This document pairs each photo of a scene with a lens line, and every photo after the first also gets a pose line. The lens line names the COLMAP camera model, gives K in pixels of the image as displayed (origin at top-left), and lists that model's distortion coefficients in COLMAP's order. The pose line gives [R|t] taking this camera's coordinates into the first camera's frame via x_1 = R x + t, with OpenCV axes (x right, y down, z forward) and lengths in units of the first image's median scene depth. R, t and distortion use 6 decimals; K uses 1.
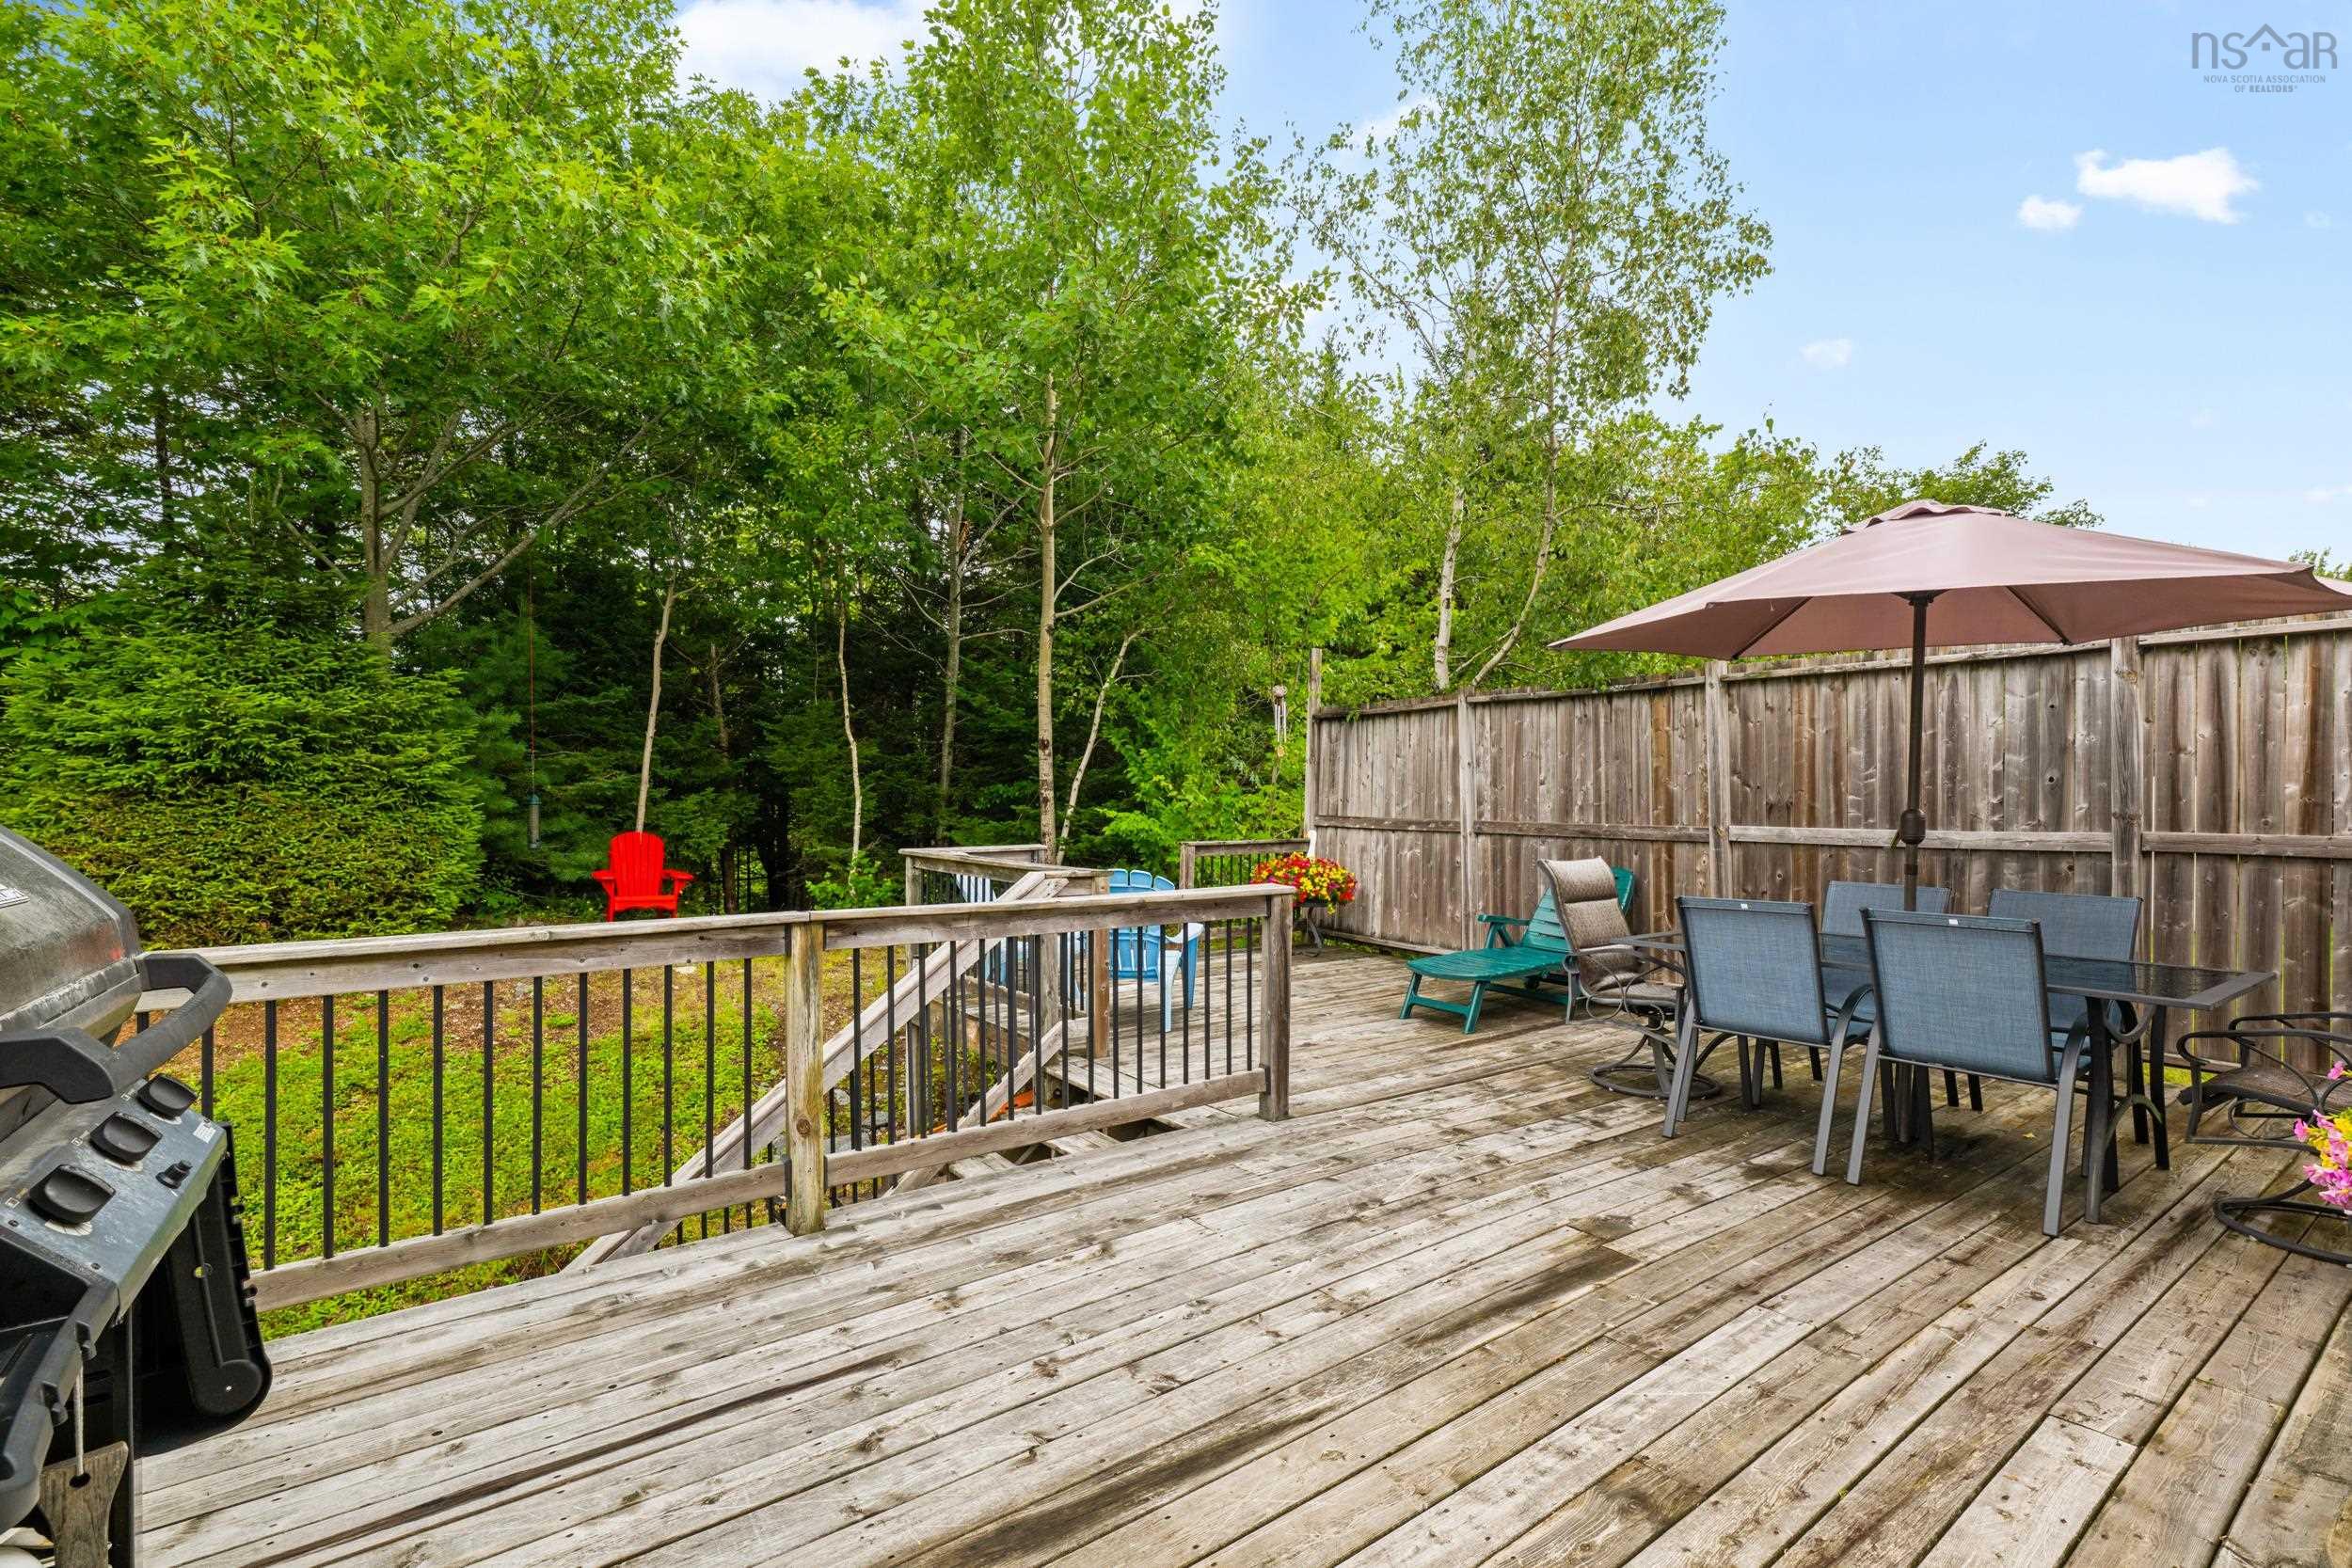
lens RADIAL K [[1071.3, 0, 1177.9], [0, 1071.3, 781.1], [0, 0, 1]] dist [-0.001845, -0.000420]
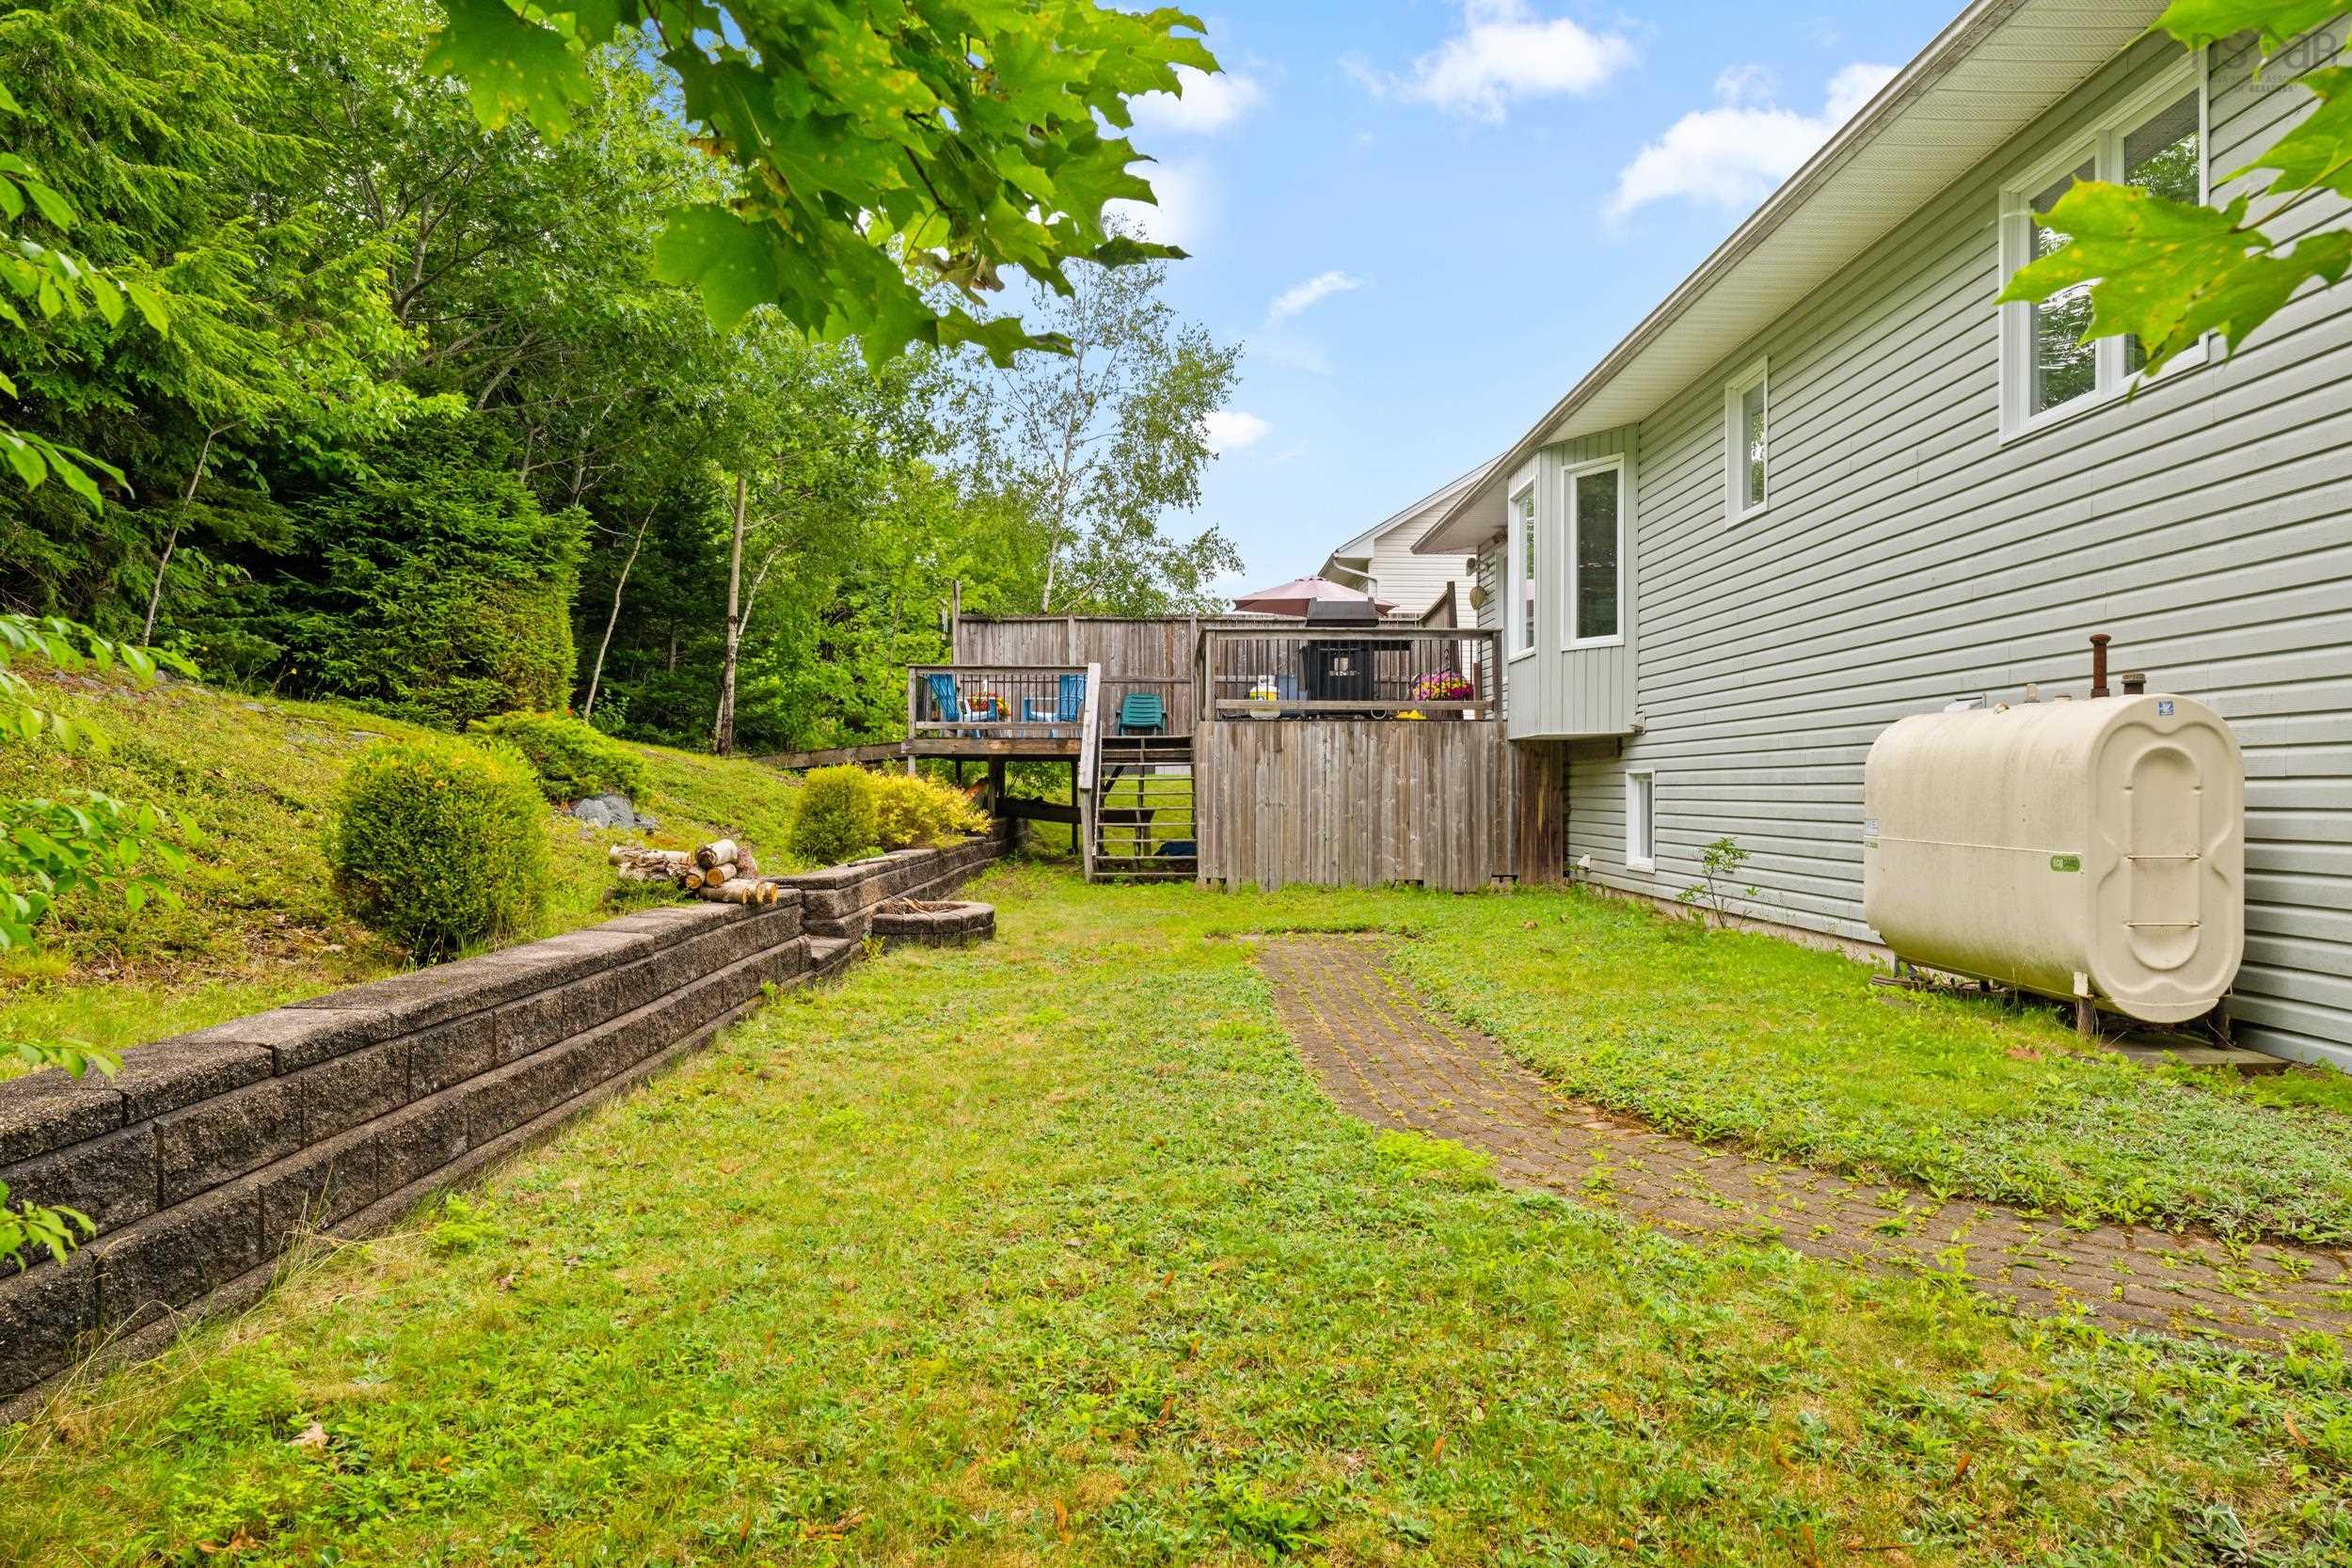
lens RADIAL K [[1354.2, 0, 1176.0], [0, 1354.2, 784.0], [0, 0, 1]] dist [-0.001209, 0.000362]
pose [[0.586244, 0.006654, 0.810107, -2.074810], [-0.013644, 0.999906, 0.001661, 0.285765], [-0.810020, -0.012026, 0.586279, -0.851711]]
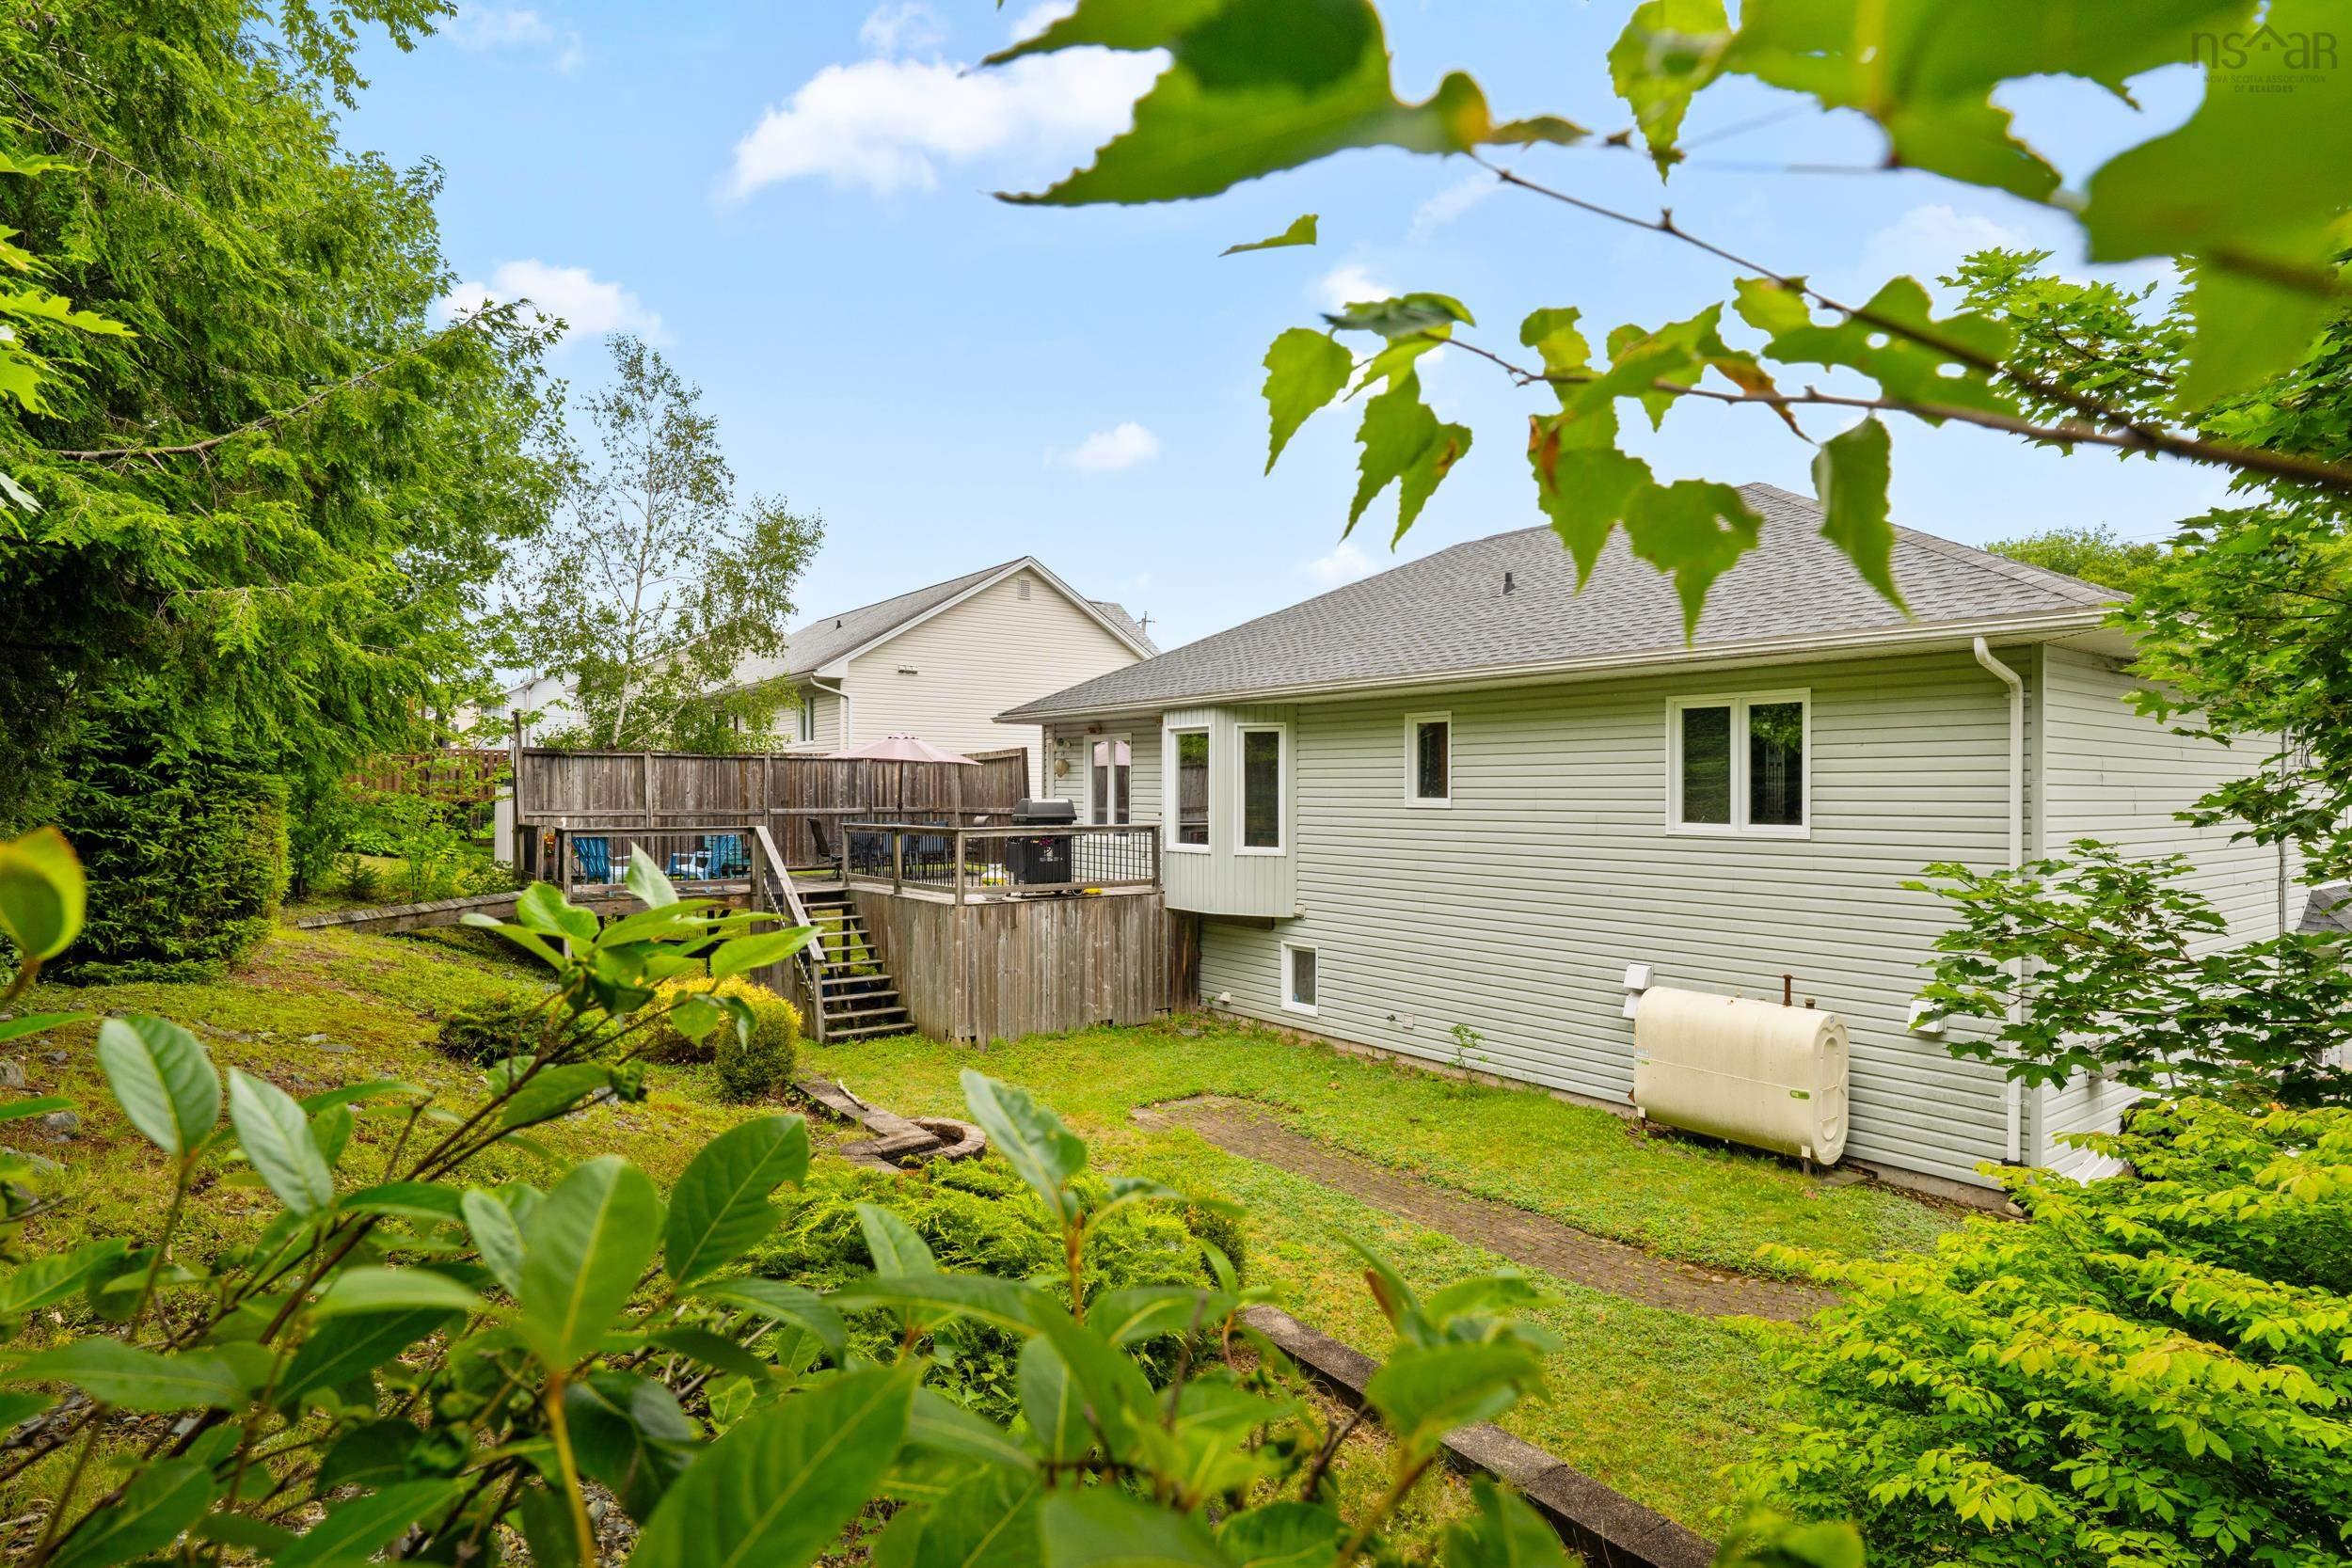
lens RADIAL K [[1218.1, 0, 1178.2], [0, 1218.1, 789.6], [0, 0, 1]] dist [-0.002645, 0.000269]
pose [[0.005801, 0.004759, 0.999972, -2.590414], [-0.013608, 0.999896, -0.004680, -0.008921], [-0.999891, -0.013580, 0.005865, -0.105261]]
